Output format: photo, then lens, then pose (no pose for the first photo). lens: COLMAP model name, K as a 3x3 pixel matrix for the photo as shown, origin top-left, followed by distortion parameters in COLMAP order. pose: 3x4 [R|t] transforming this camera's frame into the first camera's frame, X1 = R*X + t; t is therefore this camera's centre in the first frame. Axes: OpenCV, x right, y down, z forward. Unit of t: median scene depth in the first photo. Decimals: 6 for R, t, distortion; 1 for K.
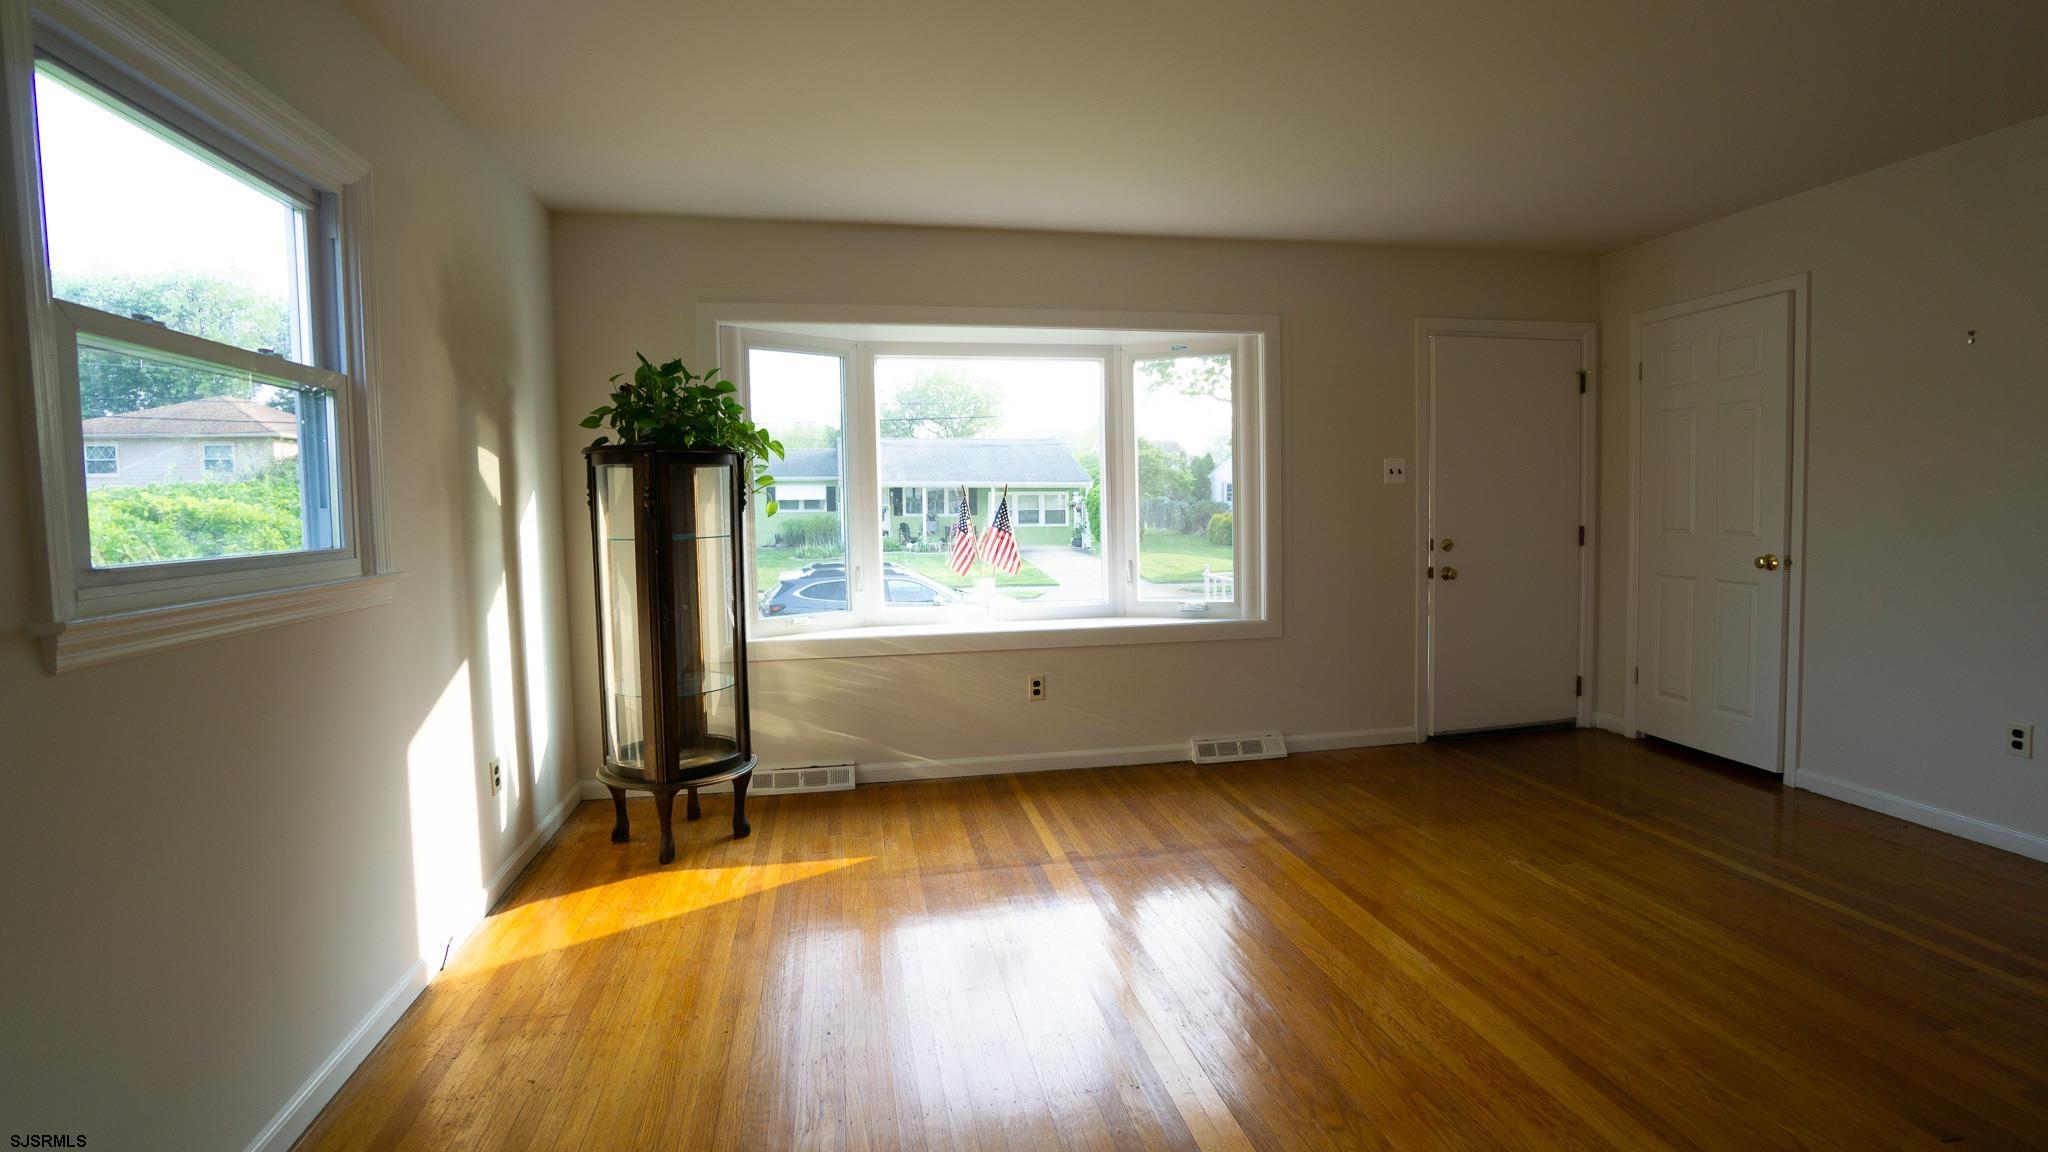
lens RADIAL K [[943.5, 0, 1017.2], [0, 943.5, 553.6], [0, 0, 1]] dist [-0.061270, 0.026201]
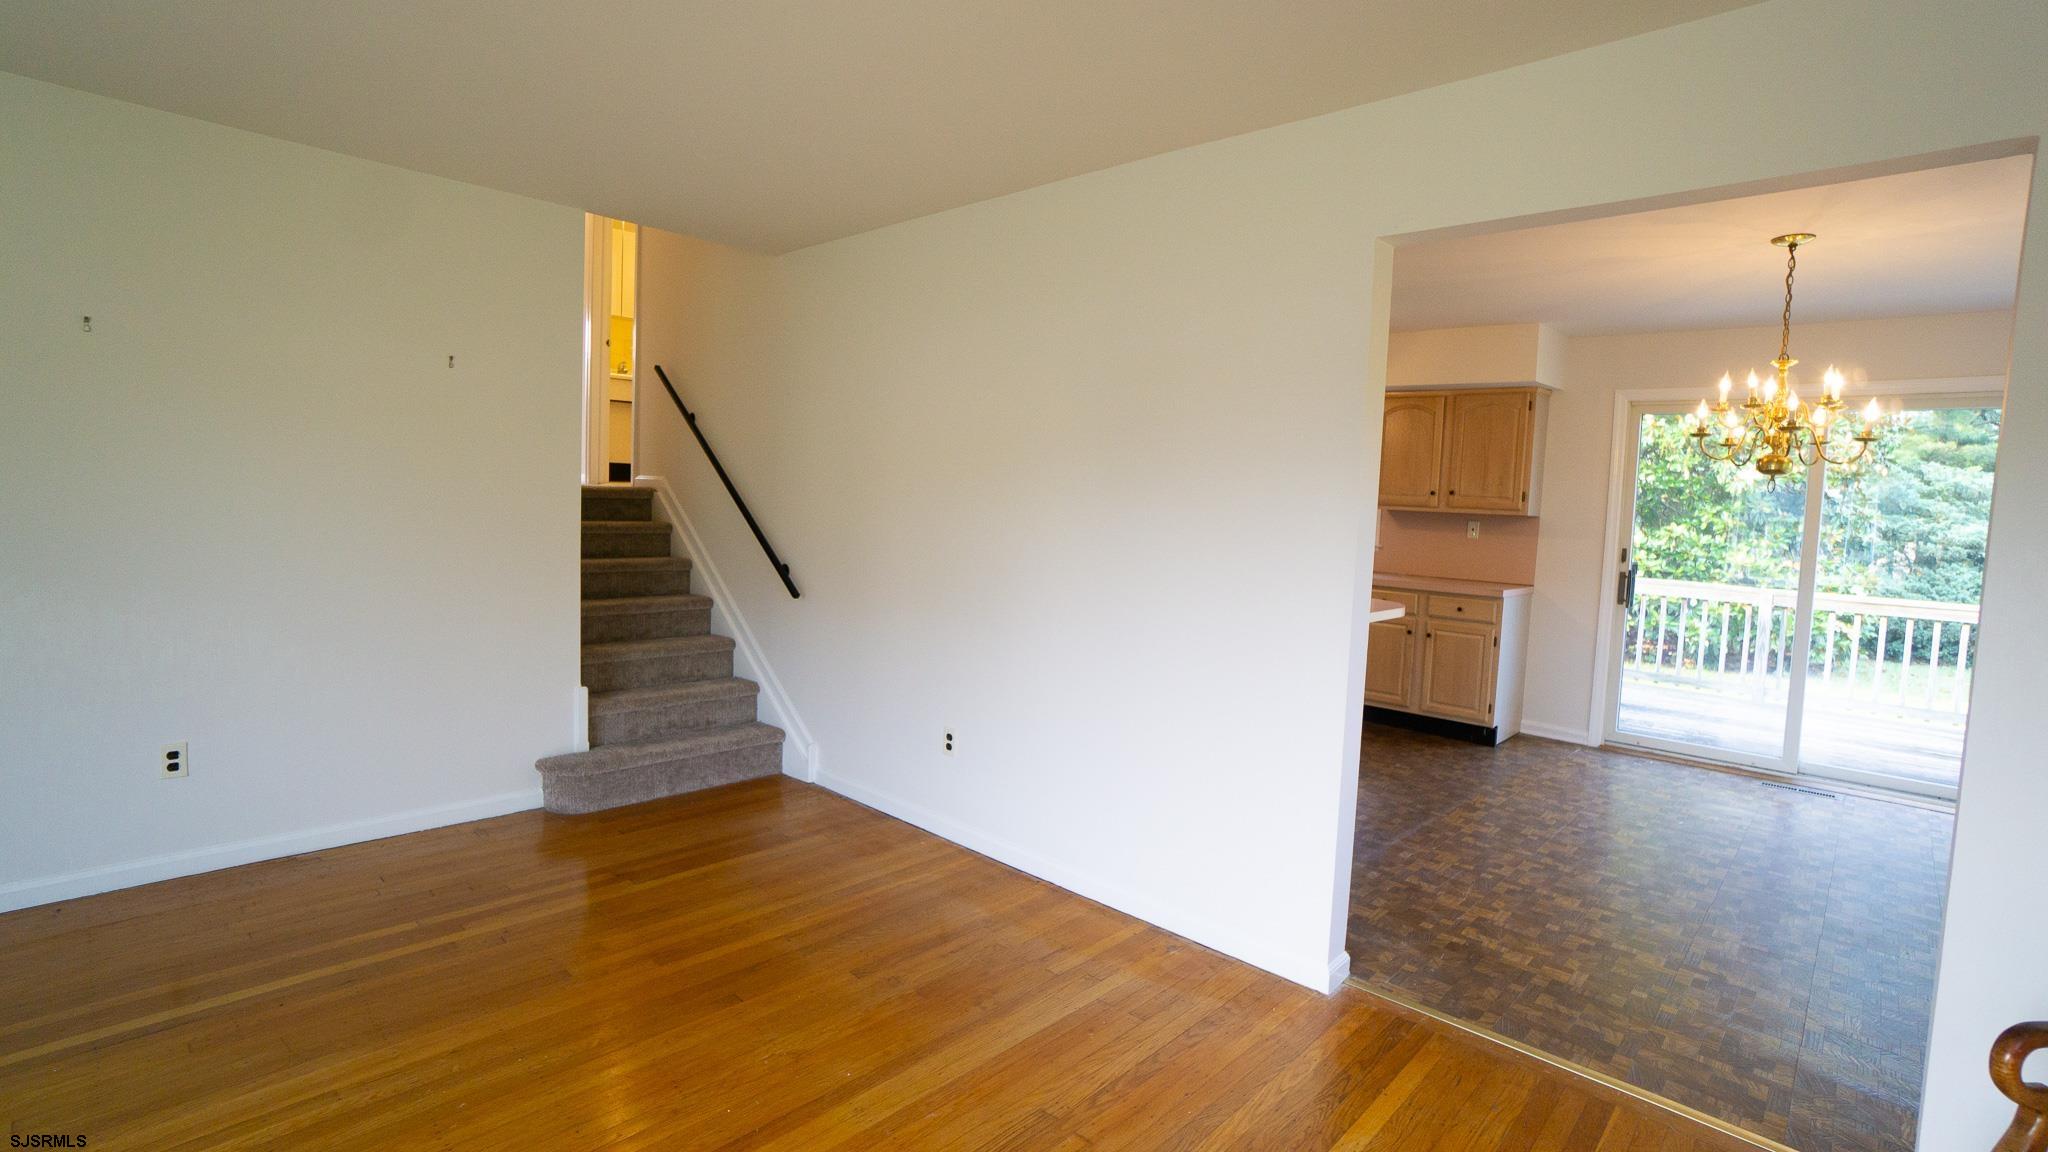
lens RADIAL K [[945.6, 0, 1012.7], [0, 945.6, 552.1], [0, 0, 1]] dist [-0.061036, 0.025804]
pose [[-0.585482, -0.058347, 0.808583, -0.210354], [0.018148, 0.996213, 0.085027, -0.091348], [-0.810482, 0.064456, -0.582206, 0.916255]]
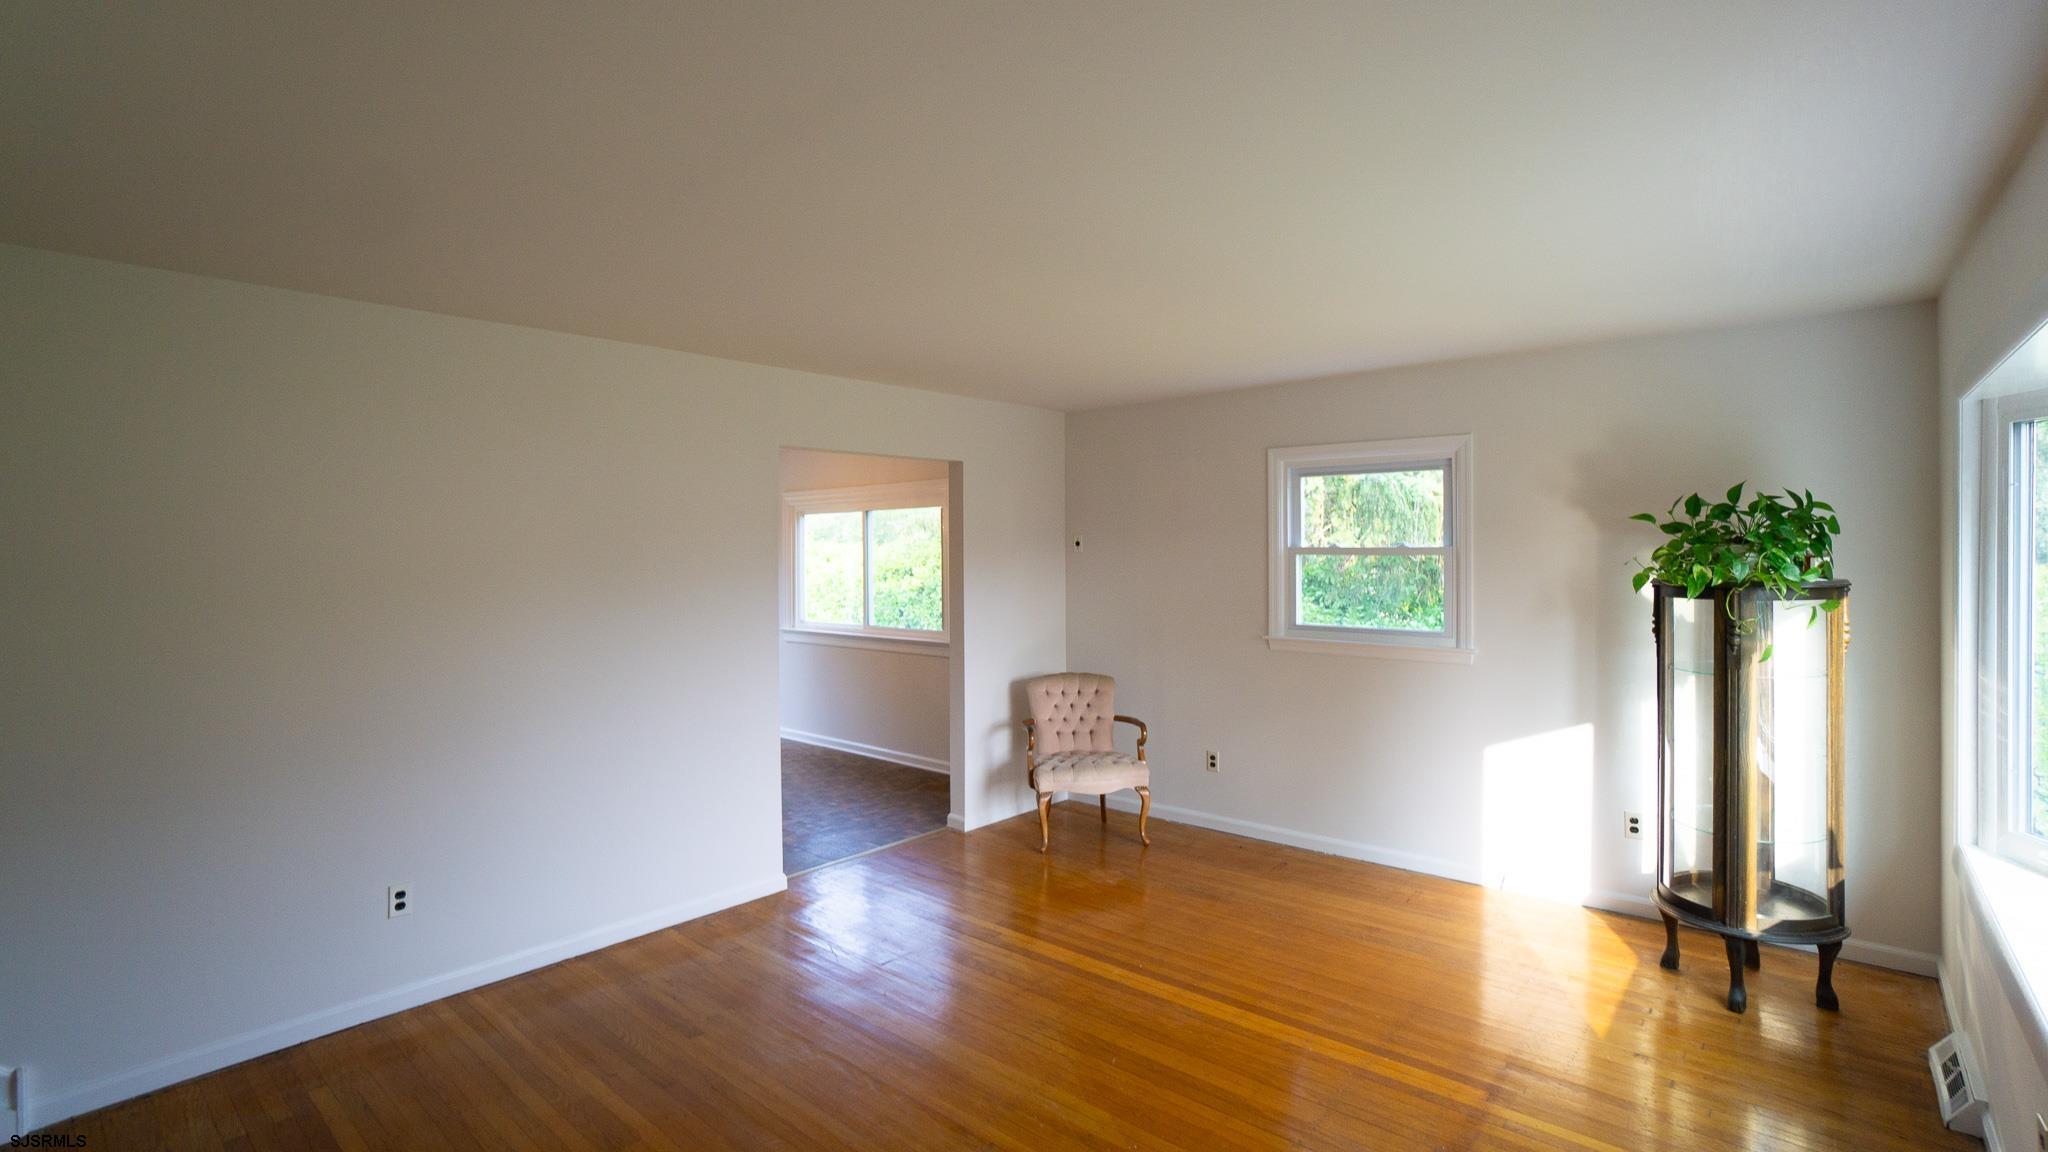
lens RADIAL K [[943.5, 0, 1017.2], [0, 943.5, 553.6], [0, 0, 1]] dist [-0.061270, 0.026201]
pose [[-0.786197, 0.030965, -0.617200, 0.984950], [-0.012899, 0.997704, 0.066486, -0.234545], [0.617841, 0.060232, -0.783992, 1.583421]]
